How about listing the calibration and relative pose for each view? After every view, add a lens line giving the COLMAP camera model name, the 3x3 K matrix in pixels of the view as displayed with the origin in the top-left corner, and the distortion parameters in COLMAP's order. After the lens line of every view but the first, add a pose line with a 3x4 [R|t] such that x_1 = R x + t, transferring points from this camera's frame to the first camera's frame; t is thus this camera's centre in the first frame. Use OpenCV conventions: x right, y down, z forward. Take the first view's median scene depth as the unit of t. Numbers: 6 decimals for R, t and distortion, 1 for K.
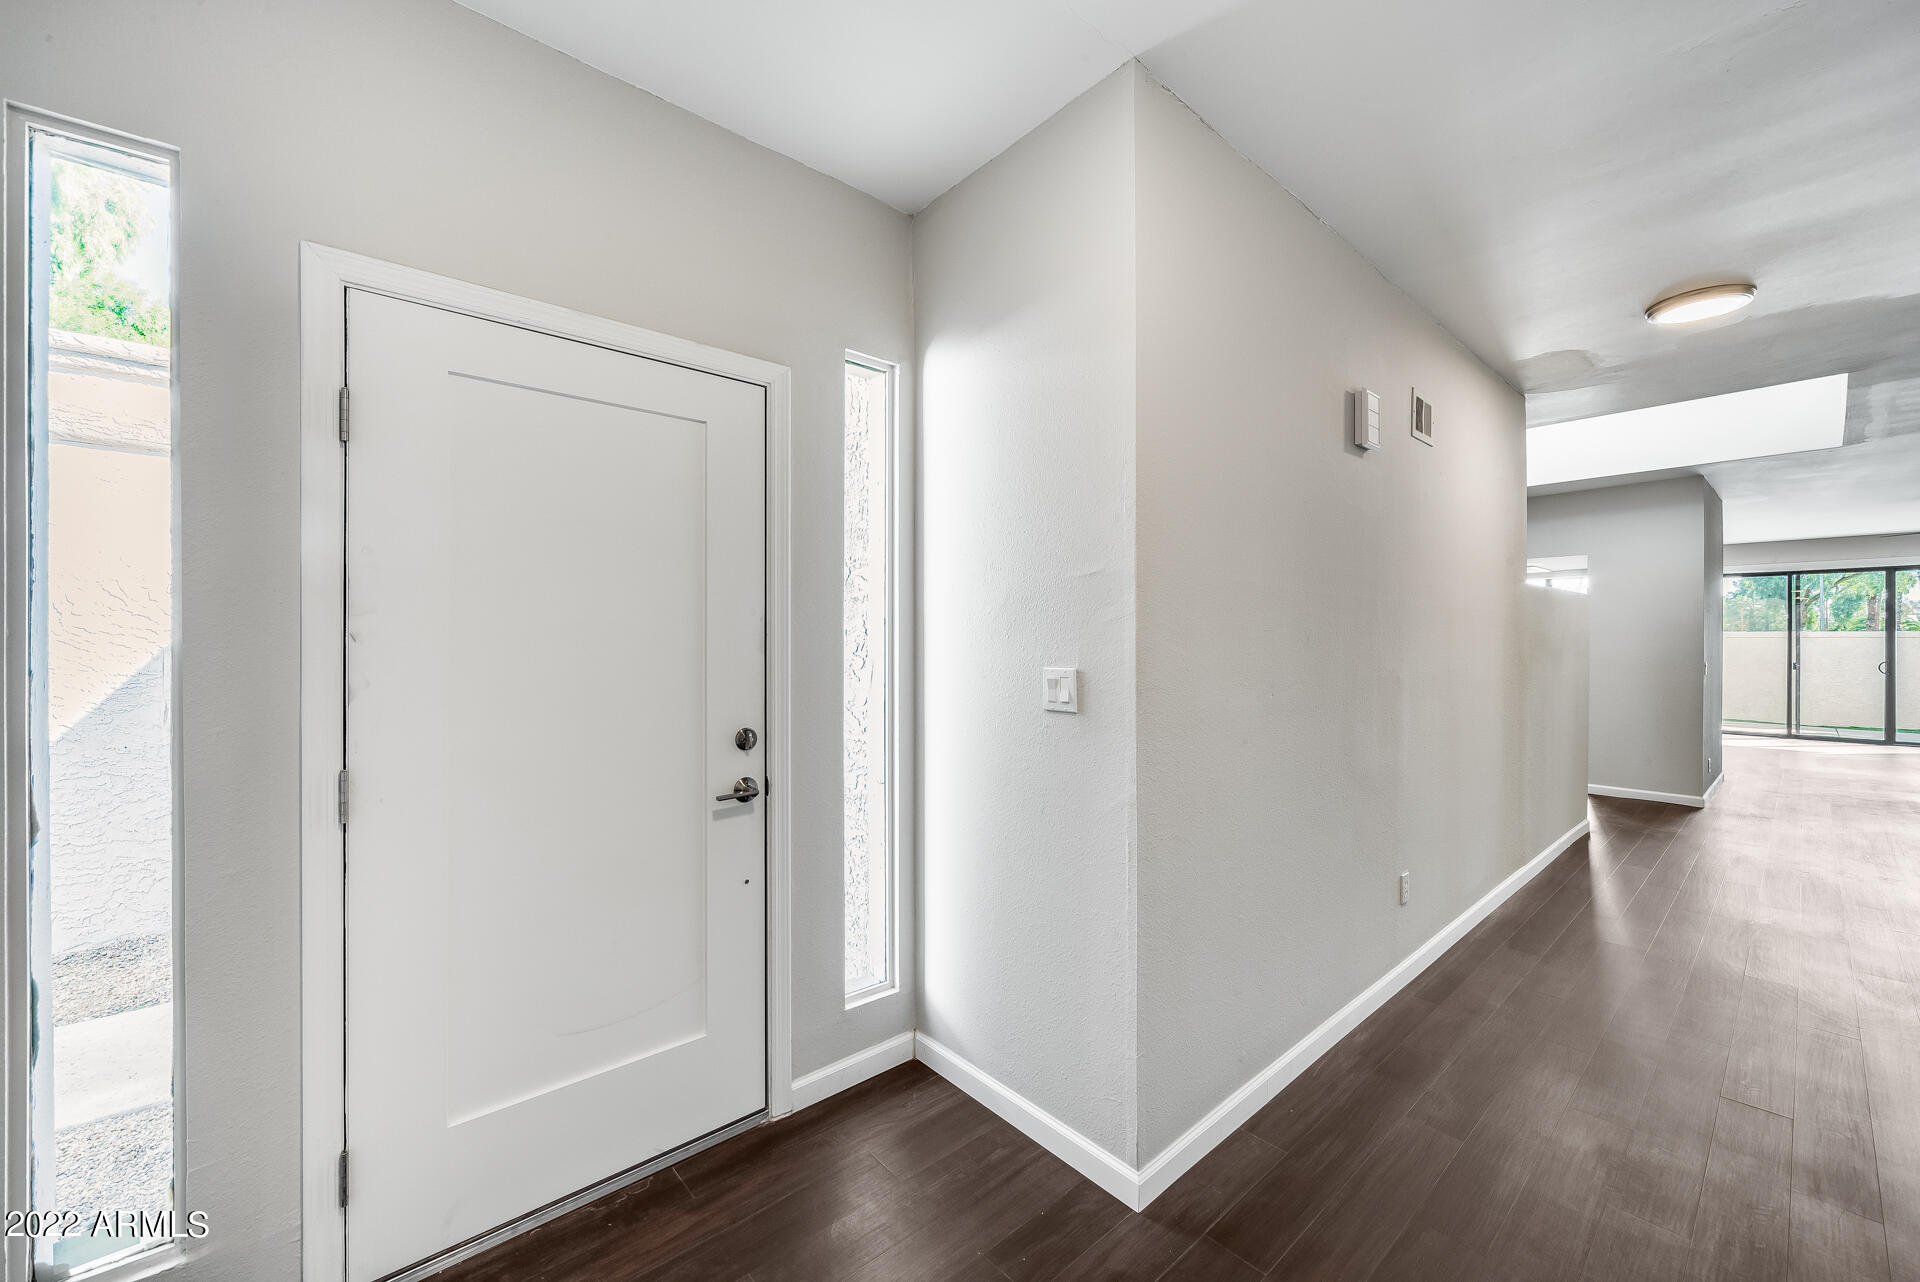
lens RADIAL K [[752.6, 0, 968.8], [0, 752.6, 630.8], [0, 0, 1]] dist [-0.000673, -0.001161]
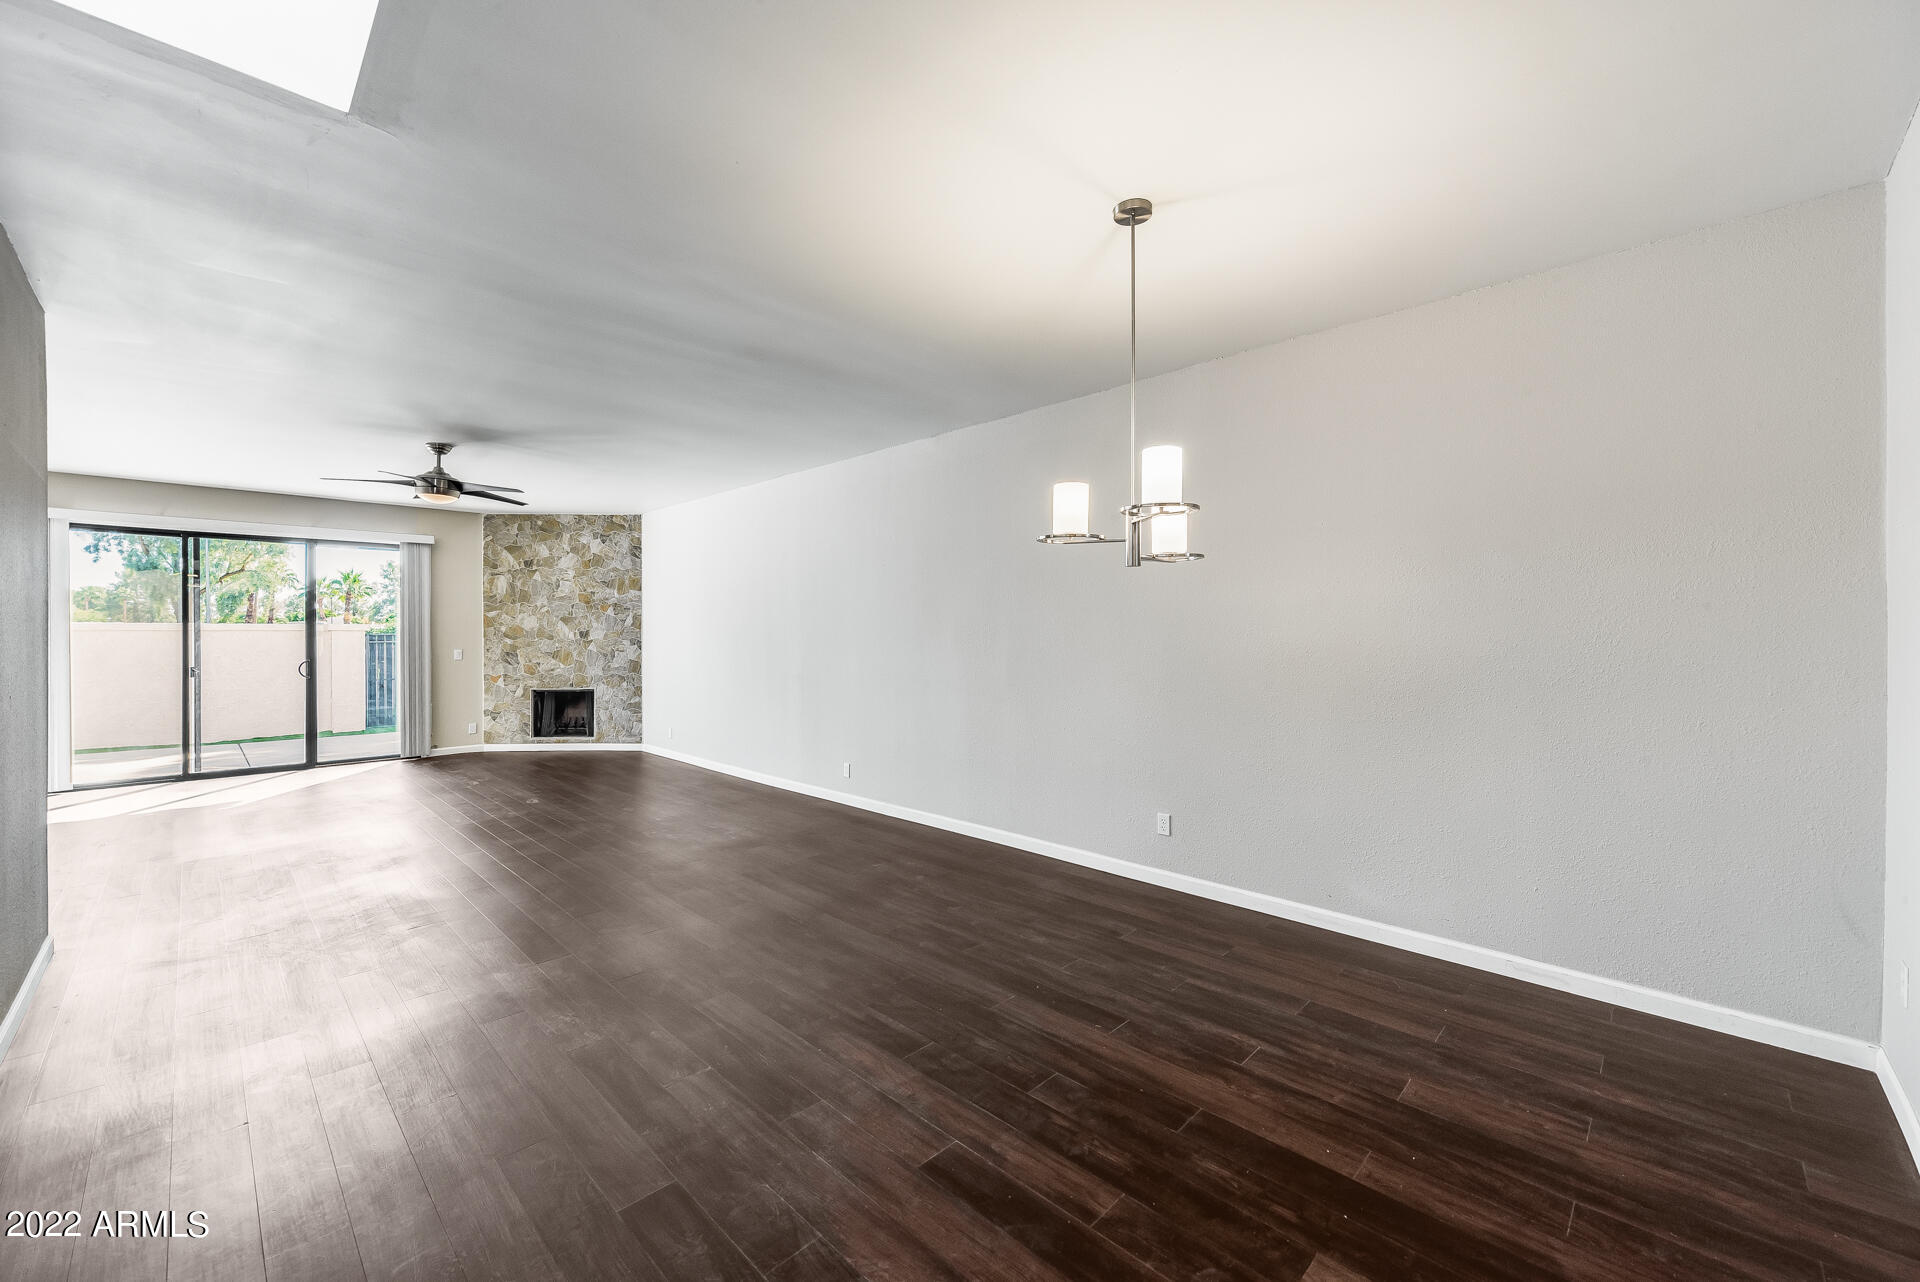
lens RADIAL K [[752.6, 0, 960.1], [0, 752.6, 637.4], [0, 0, 1]] dist [-0.000673, -0.001161]
pose [[-0.067083, -0.010204, 0.997695, 0.379538], [-0.004603, 0.999940, 0.009918, 0.005514], [-0.997737, -0.003927, -0.067126, 0.356063]]
